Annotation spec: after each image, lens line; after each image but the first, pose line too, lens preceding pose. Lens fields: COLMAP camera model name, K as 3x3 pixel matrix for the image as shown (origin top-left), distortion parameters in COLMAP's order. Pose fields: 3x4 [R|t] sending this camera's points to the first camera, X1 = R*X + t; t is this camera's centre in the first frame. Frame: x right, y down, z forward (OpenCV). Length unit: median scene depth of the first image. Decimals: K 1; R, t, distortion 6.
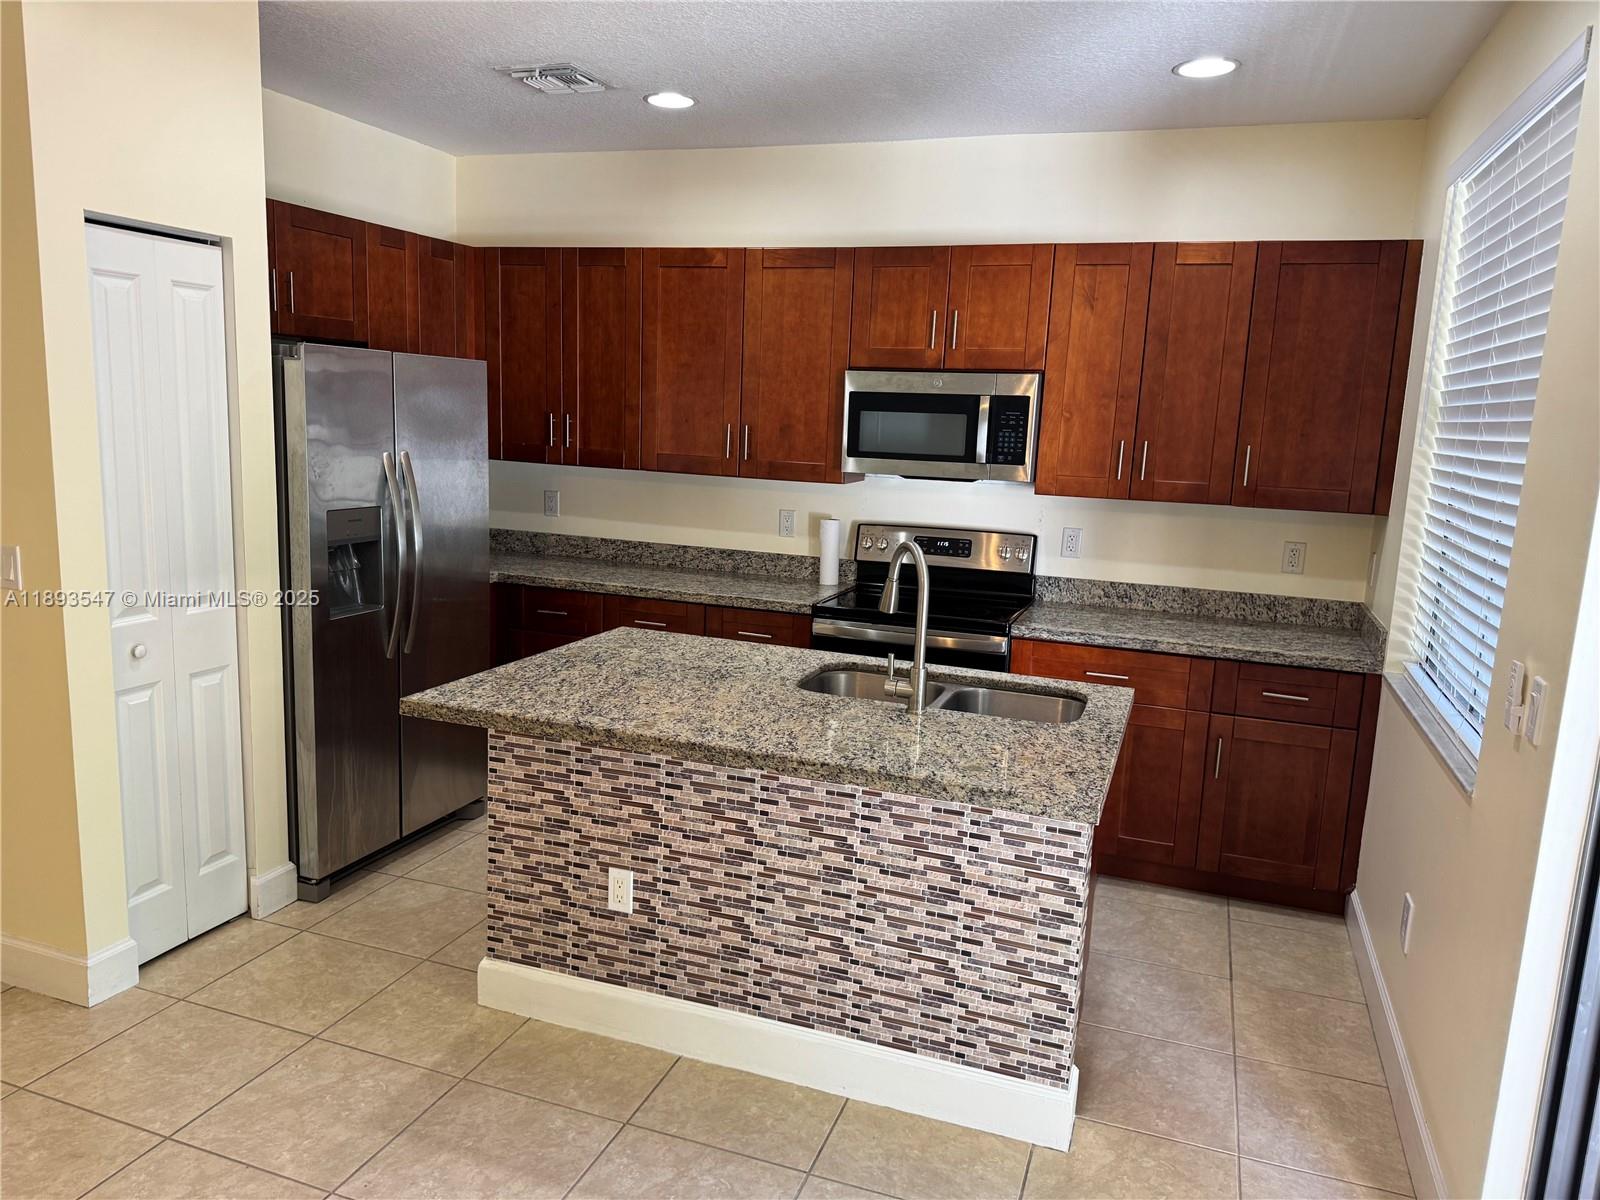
lens RADIAL K [[1133.7, 0, 797.9], [0, 1133.7, 600.6], [0, 0, 1]] dist [0.053072, -0.009191]
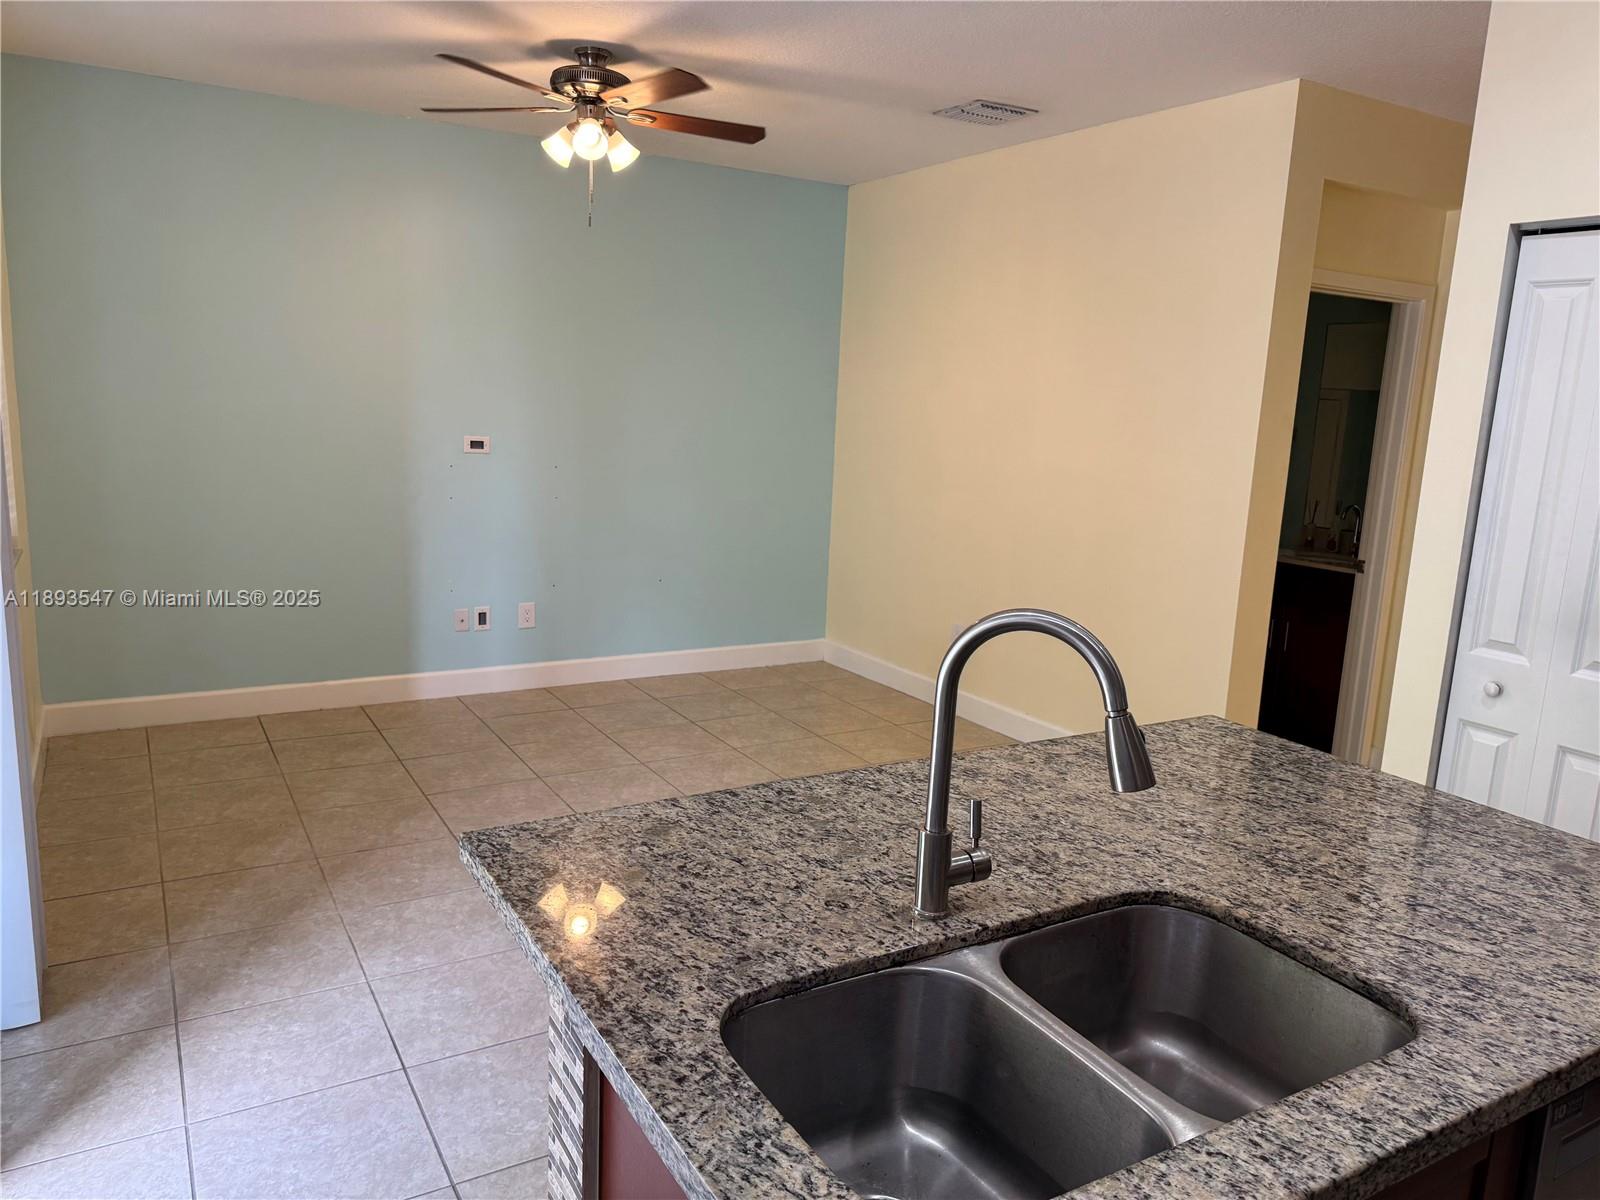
lens RADIAL K [[1133.7, 0, 799.7], [0, 1133.7, 601.1], [0, 0, 1]] dist [0.053072, -0.009191]
pose [[-0.639323, 0.069665, -0.765776, 0.578026], [-0.198284, 0.947271, 0.251717, -0.171415], [0.742933, 0.312770, -0.591798, 1.308219]]
